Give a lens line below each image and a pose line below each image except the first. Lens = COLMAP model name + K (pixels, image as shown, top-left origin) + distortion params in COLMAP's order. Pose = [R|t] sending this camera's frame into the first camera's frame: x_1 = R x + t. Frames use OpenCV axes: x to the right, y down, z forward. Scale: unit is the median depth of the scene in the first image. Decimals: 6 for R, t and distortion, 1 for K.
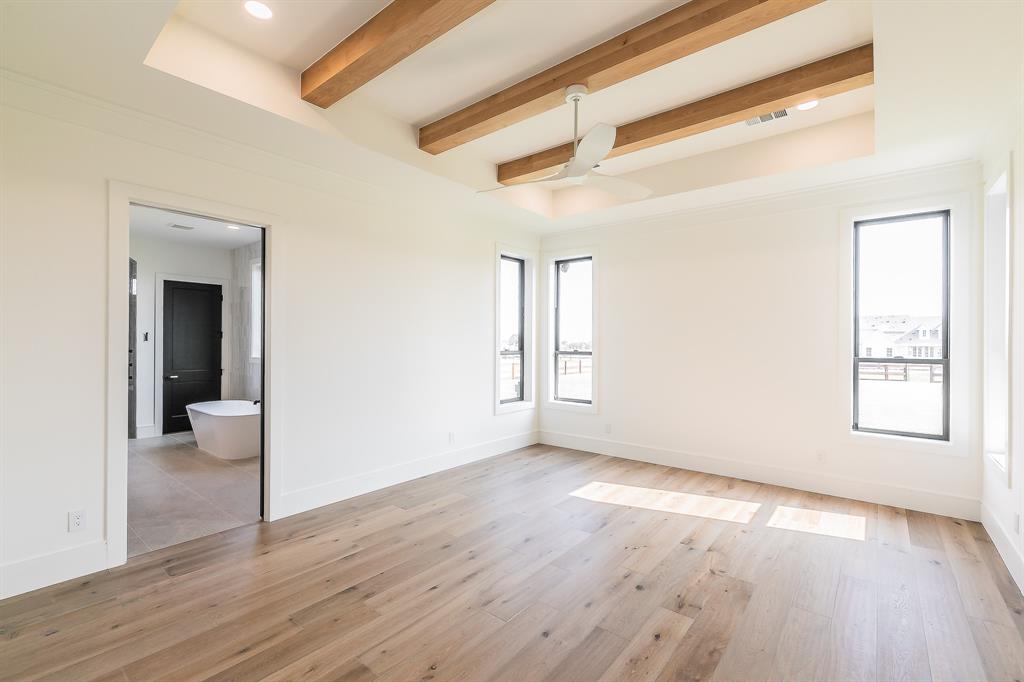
lens RADIAL K [[446.3, 0, 503.2], [0, 446.3, 341.0], [0, 0, 1]] dist [0.000683, -0.000480]
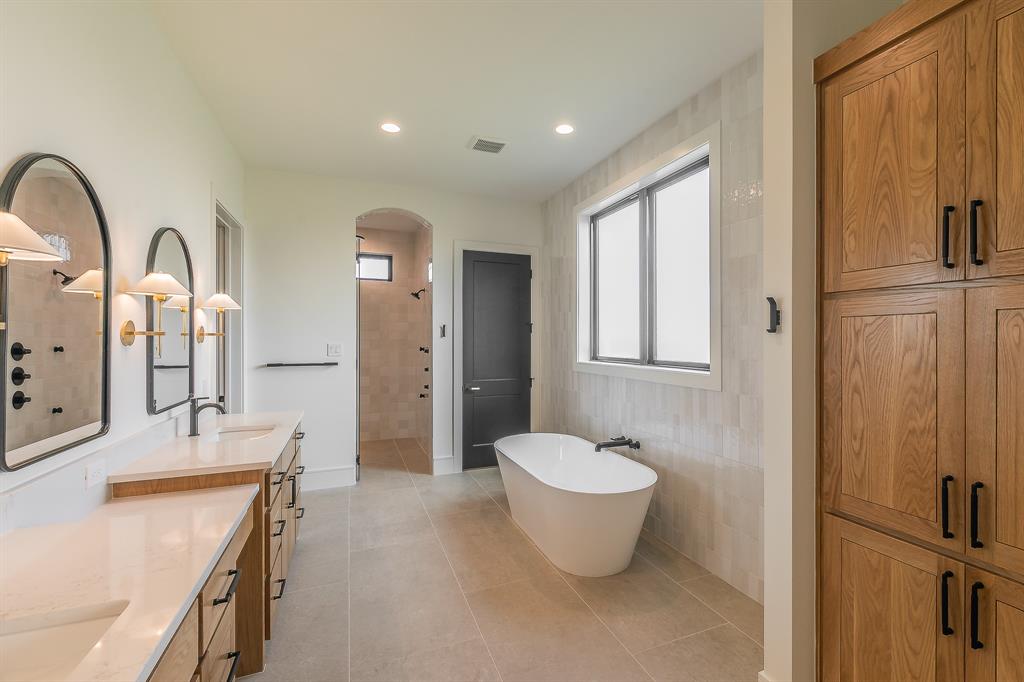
lens RADIAL K [[446.3, 0, 516.6], [0, 446.3, 340.4], [0, 0, 1]] dist [0.000683, -0.000480]
pose [[0.864566, -0.003168, -0.502509, -0.323980], [0.003182, 0.999995, -0.000830, 0.006091], [0.502509, -0.000881, 0.864572, 0.420725]]
